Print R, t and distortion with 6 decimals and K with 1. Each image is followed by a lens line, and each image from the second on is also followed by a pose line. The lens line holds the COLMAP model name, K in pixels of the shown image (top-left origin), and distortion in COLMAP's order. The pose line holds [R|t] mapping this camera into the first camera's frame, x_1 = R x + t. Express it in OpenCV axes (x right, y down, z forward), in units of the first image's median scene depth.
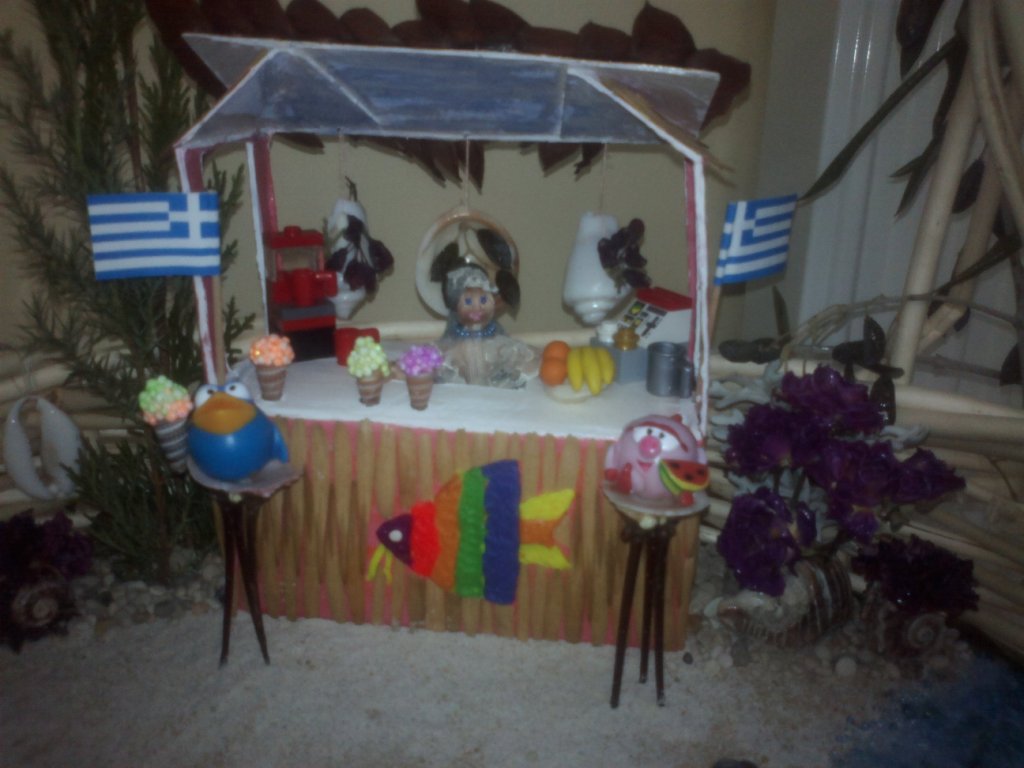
lens RADIAL K [[946.7, 0, 512.0], [0, 946.7, 384.0], [0, 0, 1]] dist [-0.045119, 0.010202]
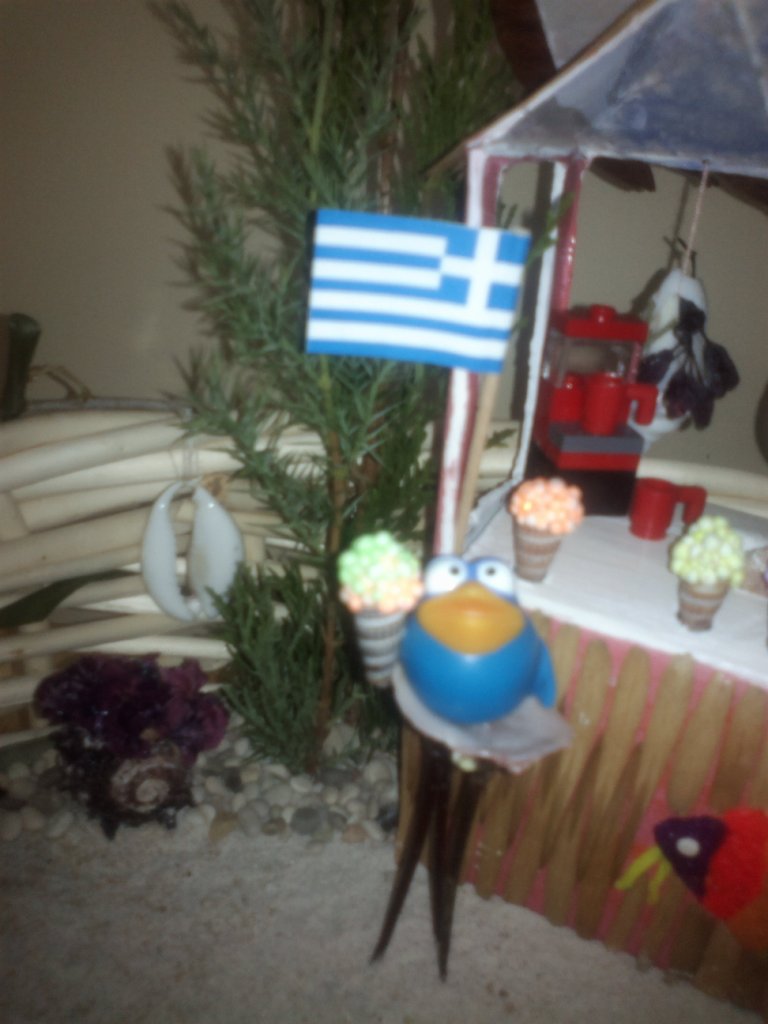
lens RADIAL K [[946.7, 0, 384.0], [0, 946.7, 512.0], [0, 0, 1]] dist [-0.045119, 0.010202]
pose [[0.942323, 0.201527, -0.267234, -0.186986], [-0.185178, 0.978996, 0.085304, -0.062642], [0.278812, -0.030898, 0.959849, 0.372970]]
